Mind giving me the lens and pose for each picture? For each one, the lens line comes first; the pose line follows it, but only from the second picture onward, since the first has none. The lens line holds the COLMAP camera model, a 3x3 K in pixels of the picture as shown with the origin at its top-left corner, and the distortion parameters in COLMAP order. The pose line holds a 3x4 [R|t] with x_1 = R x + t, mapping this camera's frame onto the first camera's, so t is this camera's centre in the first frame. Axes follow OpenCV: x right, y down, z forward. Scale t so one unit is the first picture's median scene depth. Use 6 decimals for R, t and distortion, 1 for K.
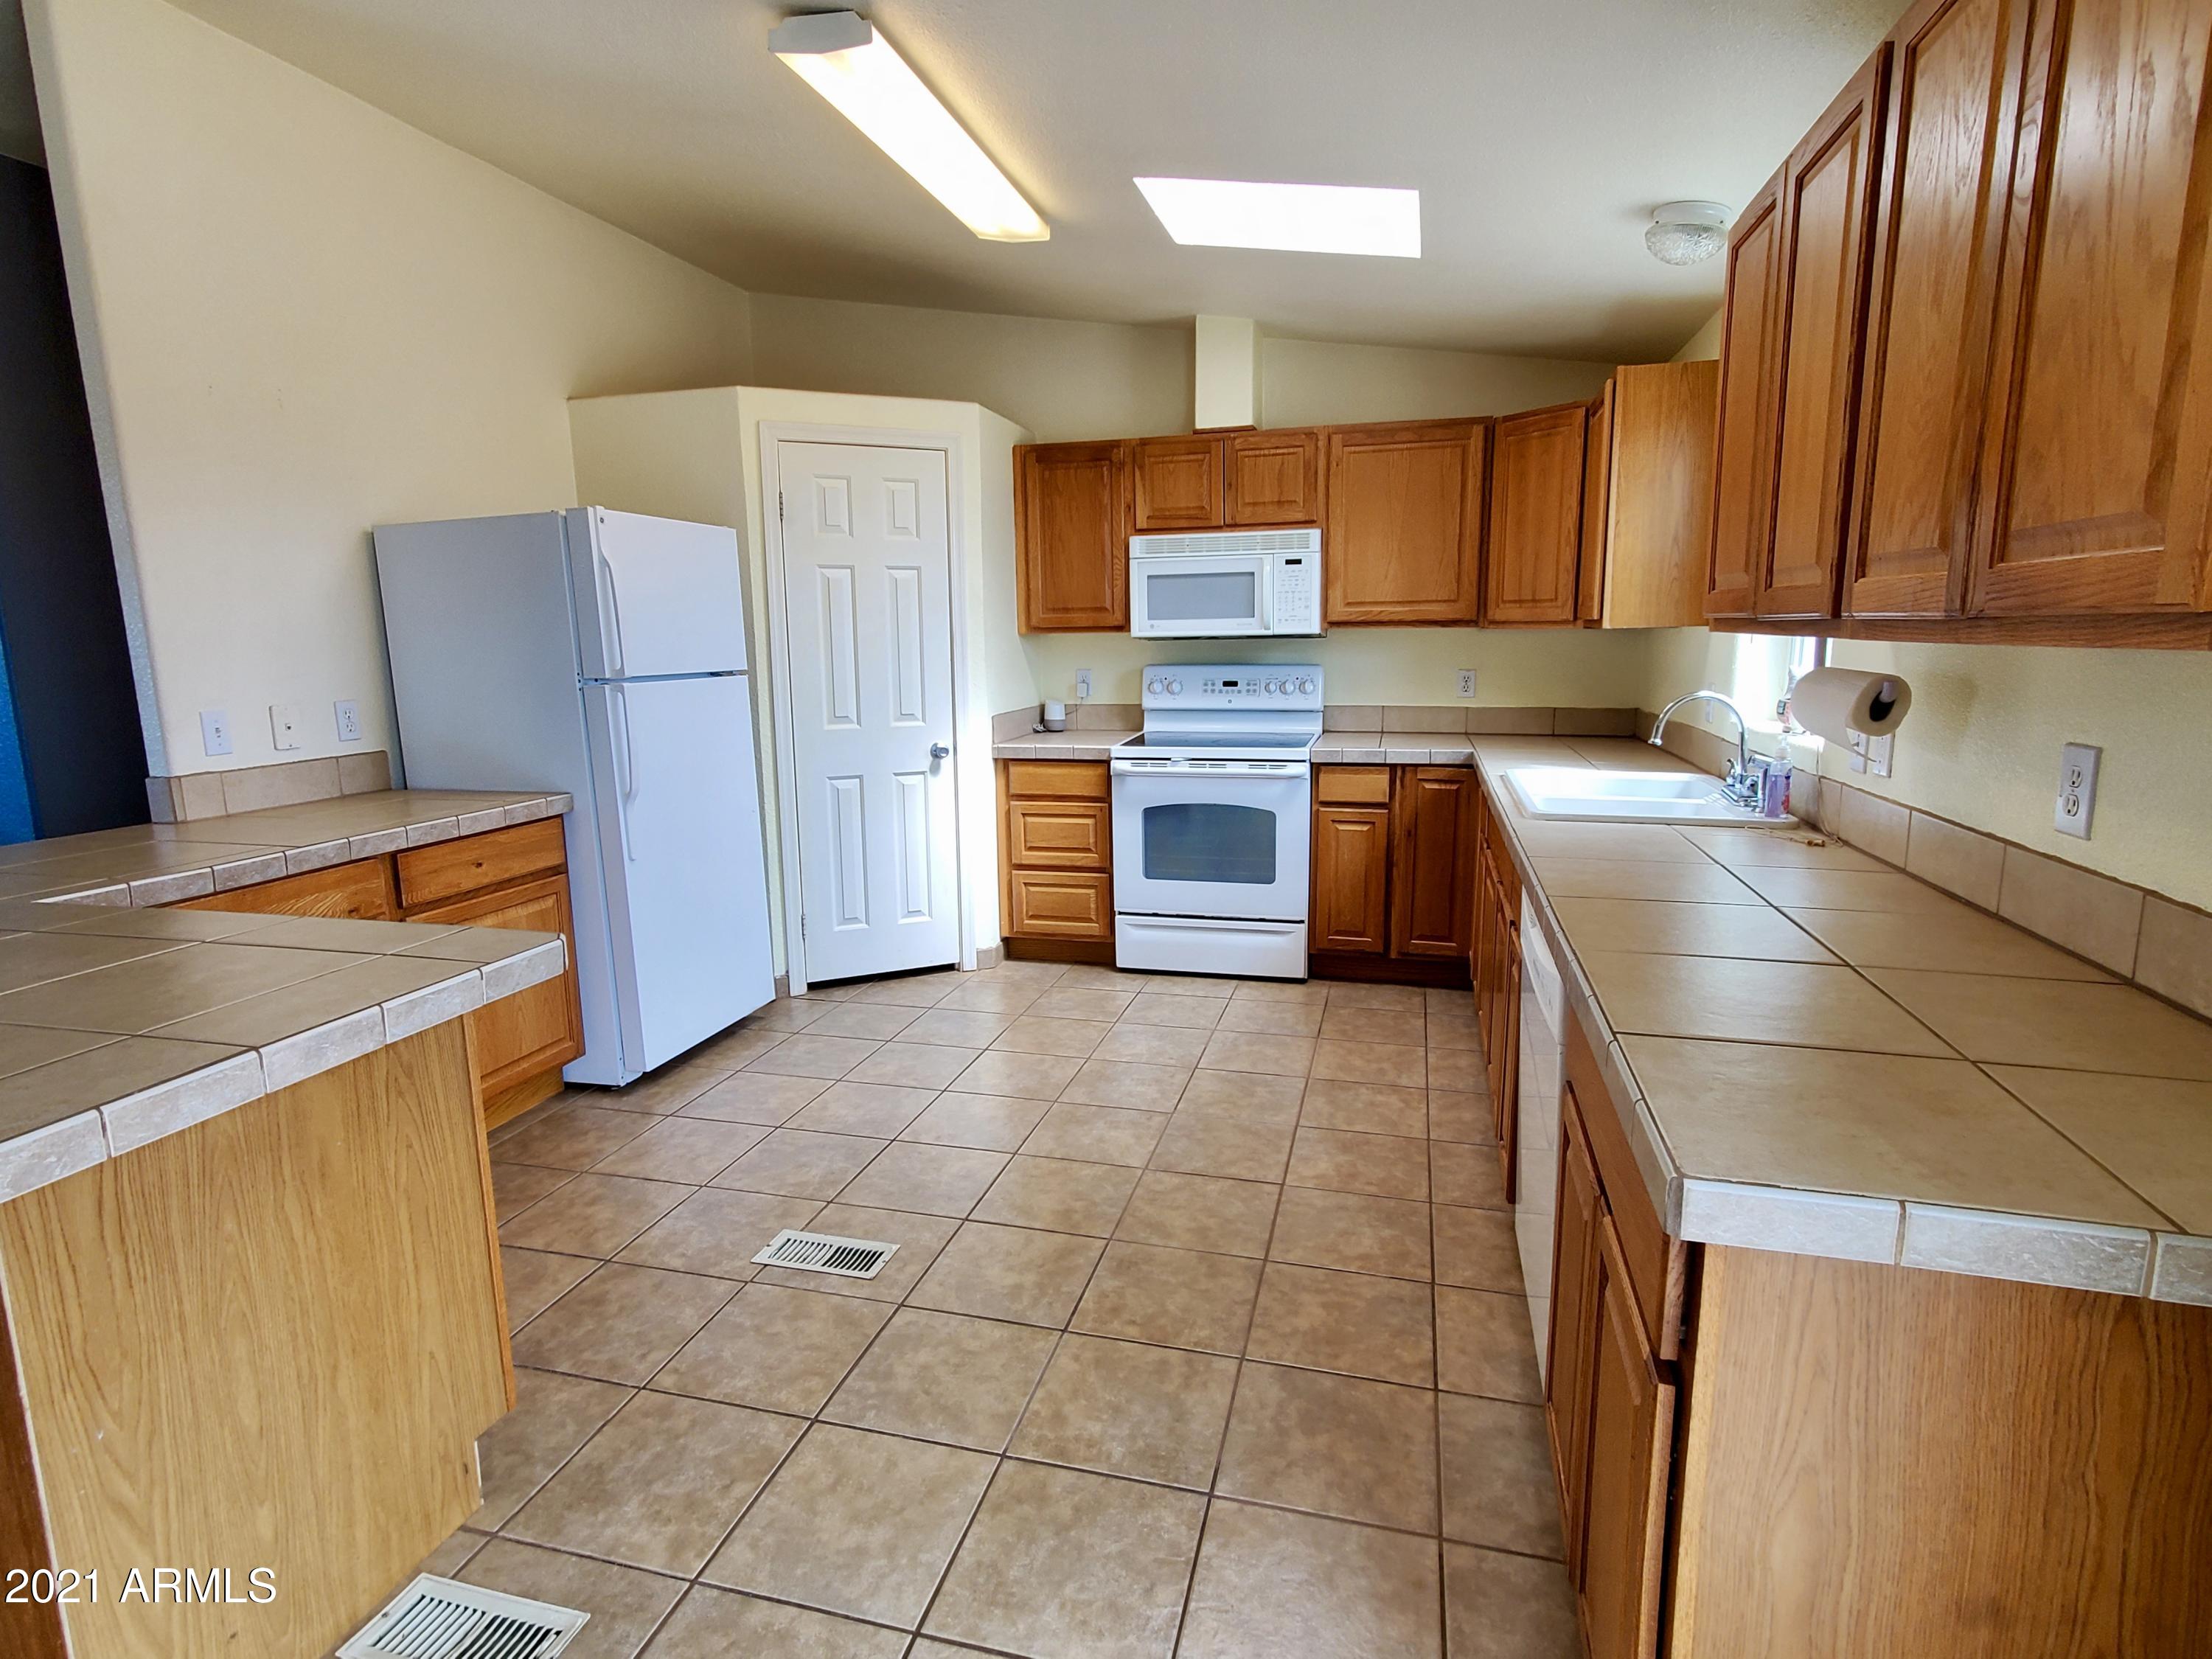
lens RADIAL K [[1136.8, 0, 1099.1], [0, 1136.8, 825.8], [0, 0, 1]] dist [0.005261, 0.004857]
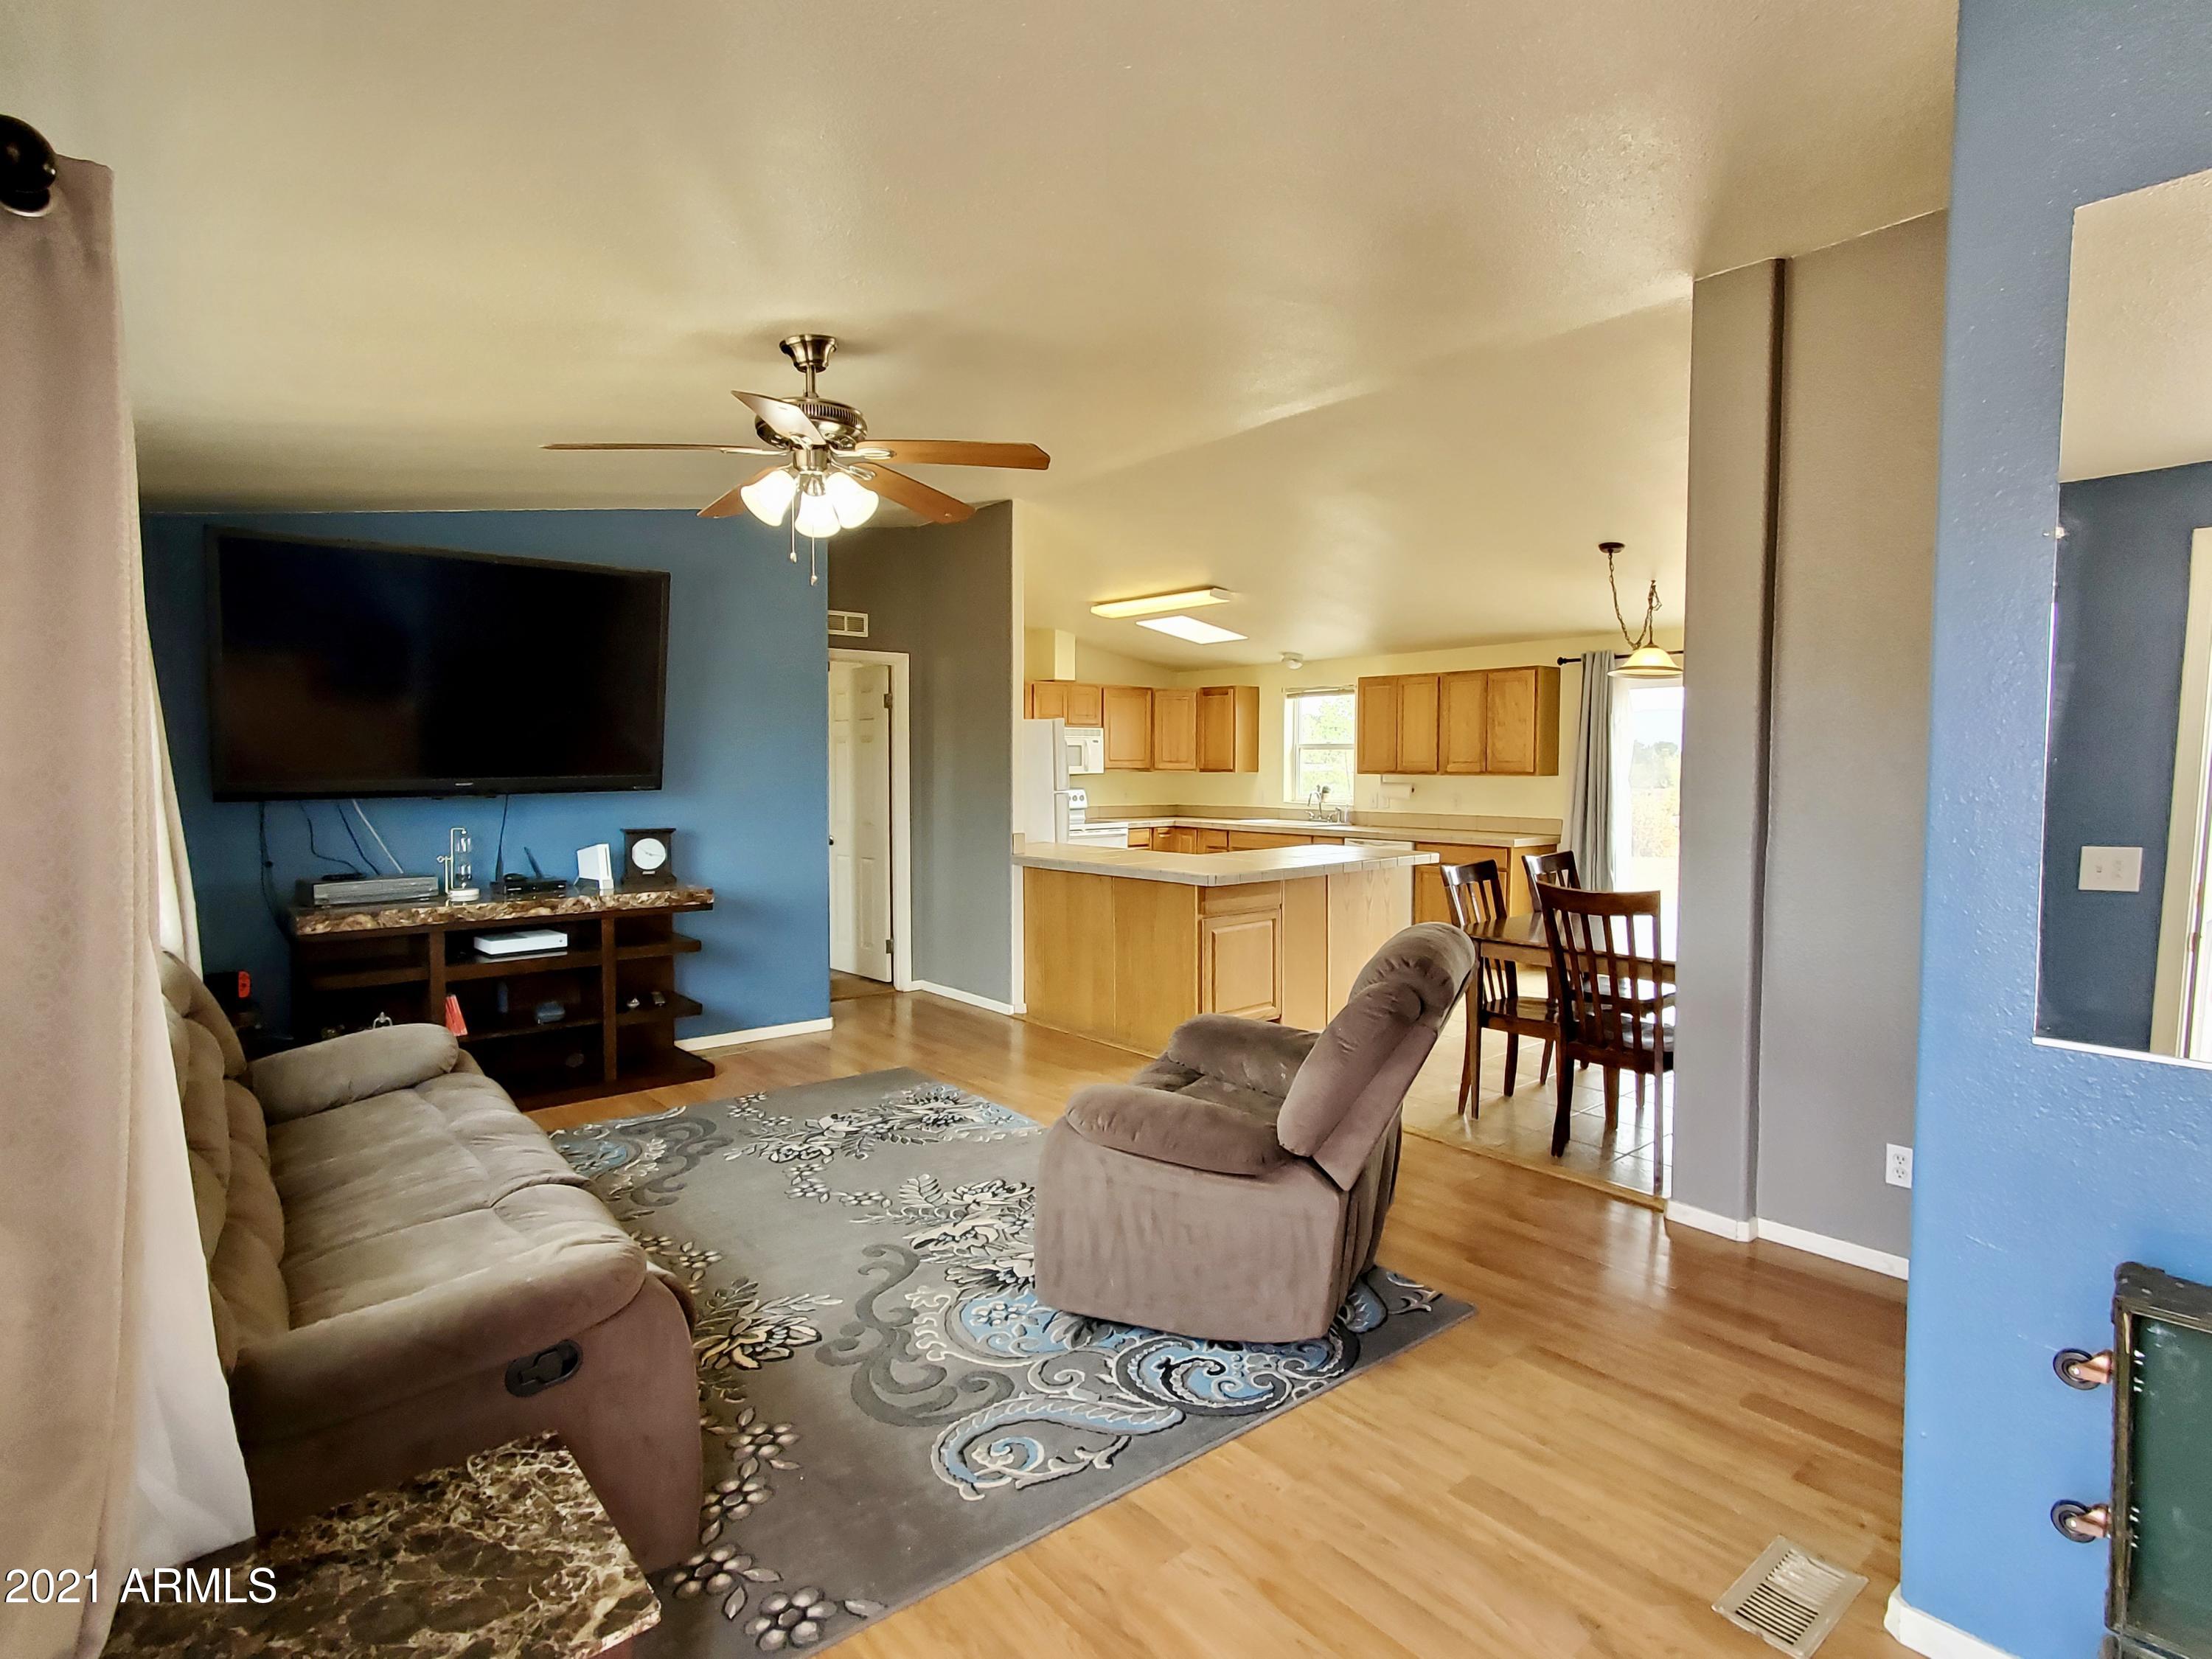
lens RADIAL K [[1136.8, 0, 1107.1], [0, 1136.8, 833.6], [0, 0, 1]] dist [0.005261, 0.004857]
pose [[0.561745, -0.024936, 0.826934, -1.889690], [0.127887, 0.990148, -0.057017, 0.090363], [-0.817366, 0.137783, 0.559400, -0.294750]]
